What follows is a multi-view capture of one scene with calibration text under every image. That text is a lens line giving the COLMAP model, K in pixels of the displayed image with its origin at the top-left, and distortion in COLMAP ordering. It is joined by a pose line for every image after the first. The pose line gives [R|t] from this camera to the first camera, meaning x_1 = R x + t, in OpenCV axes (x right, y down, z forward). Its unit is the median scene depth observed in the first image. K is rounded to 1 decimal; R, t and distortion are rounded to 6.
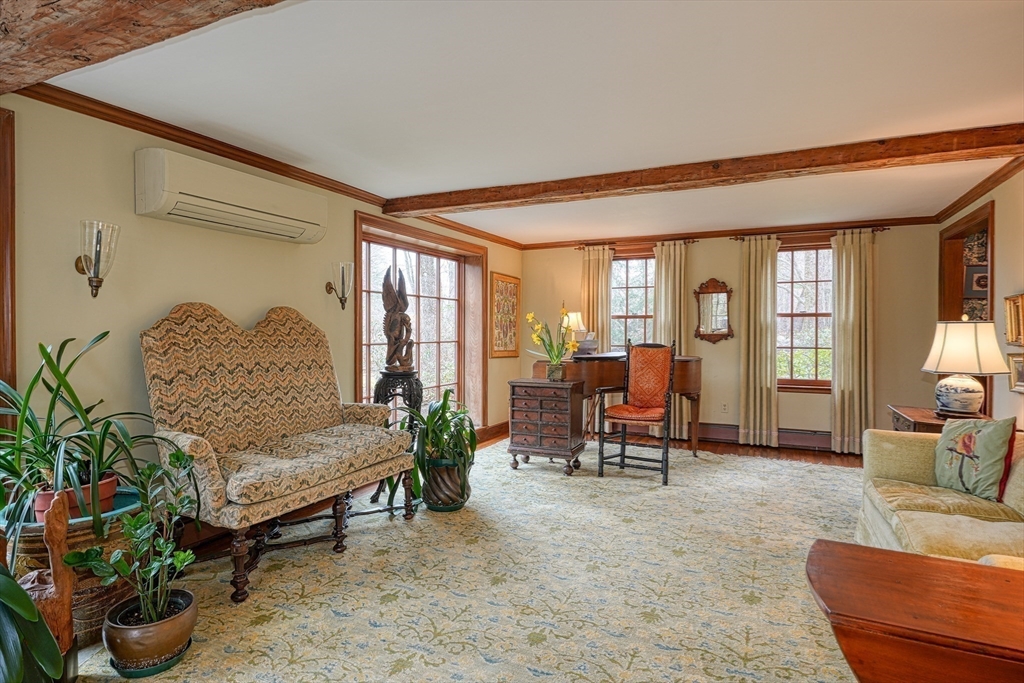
lens RADIAL K [[562.2, 0, 511.4], [0, 562.2, 335.8], [0, 0, 1]] dist [0.006687, 0.000229]
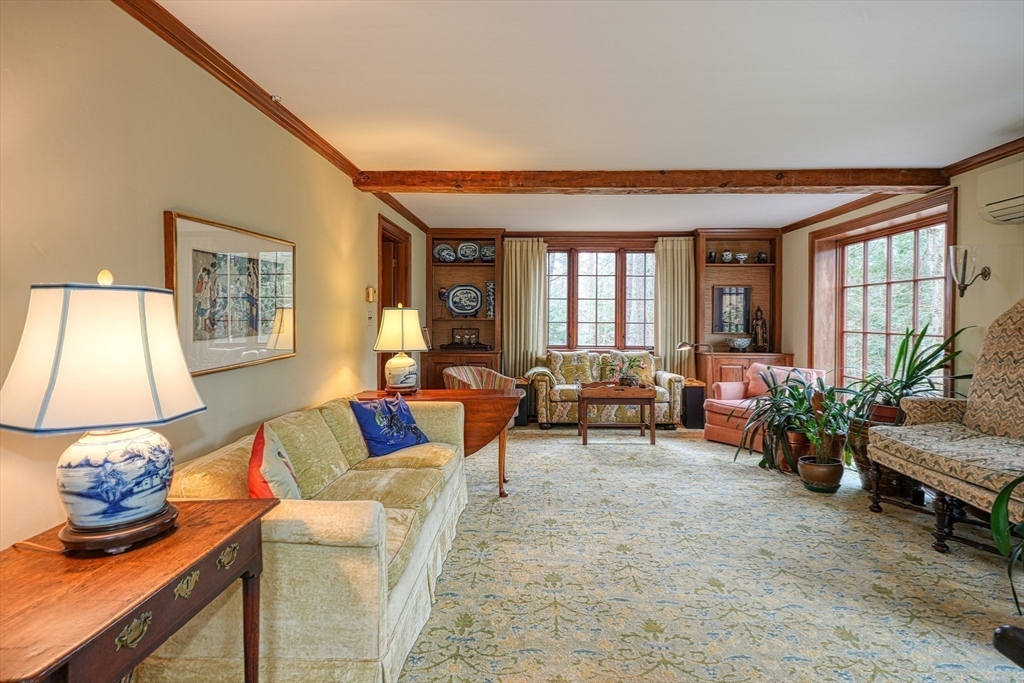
lens RADIAL K [[562.2, 0, 511.4], [0, 562.2, 335.8], [0, 0, 1]] dist [0.006687, 0.000229]
pose [[-0.919340, 0.003477, -0.393448, 0.779301], [-0.012237, 0.999225, 0.037422, -0.011077], [0.393273, 0.039218, -0.918585, 1.643311]]
